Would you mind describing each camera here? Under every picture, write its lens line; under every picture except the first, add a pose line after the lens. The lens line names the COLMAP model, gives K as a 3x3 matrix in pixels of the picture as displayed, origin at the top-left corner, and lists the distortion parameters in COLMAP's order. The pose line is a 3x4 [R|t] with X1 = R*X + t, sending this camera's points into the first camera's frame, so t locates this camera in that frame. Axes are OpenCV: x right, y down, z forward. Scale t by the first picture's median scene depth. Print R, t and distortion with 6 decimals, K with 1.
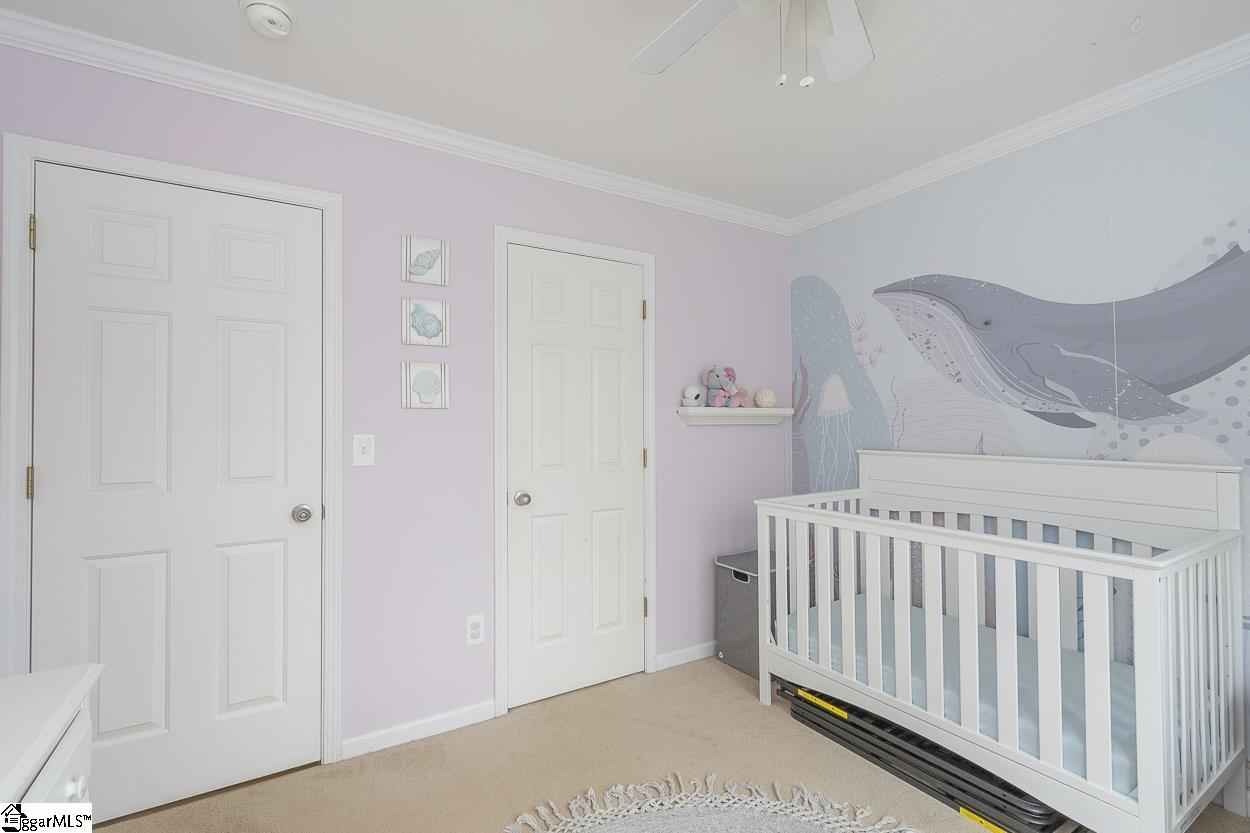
lens RADIAL K [[568.7, 0, 620.1], [0, 568.7, 413.6], [0, 0, 1]] dist [0.001498, -0.001179]
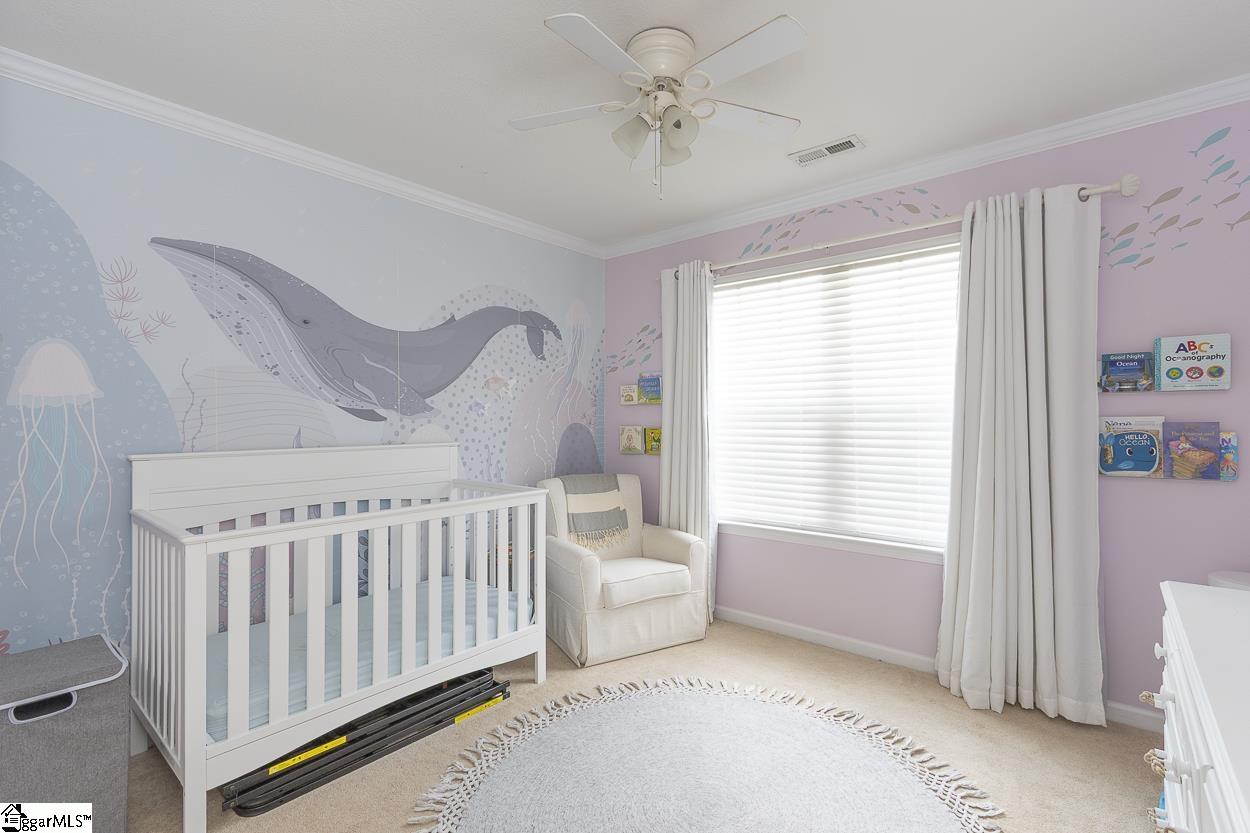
lens RADIAL K [[568.7, 0, 617.0], [0, 568.7, 423.0], [0, 0, 1]] dist [0.001498, -0.001179]
pose [[-0.314795, 0.000710, 0.949159, -0.564988], [-0.008887, 0.999954, -0.003696, 0.027493], [-0.949118, -0.009598, -0.314774, 0.833654]]
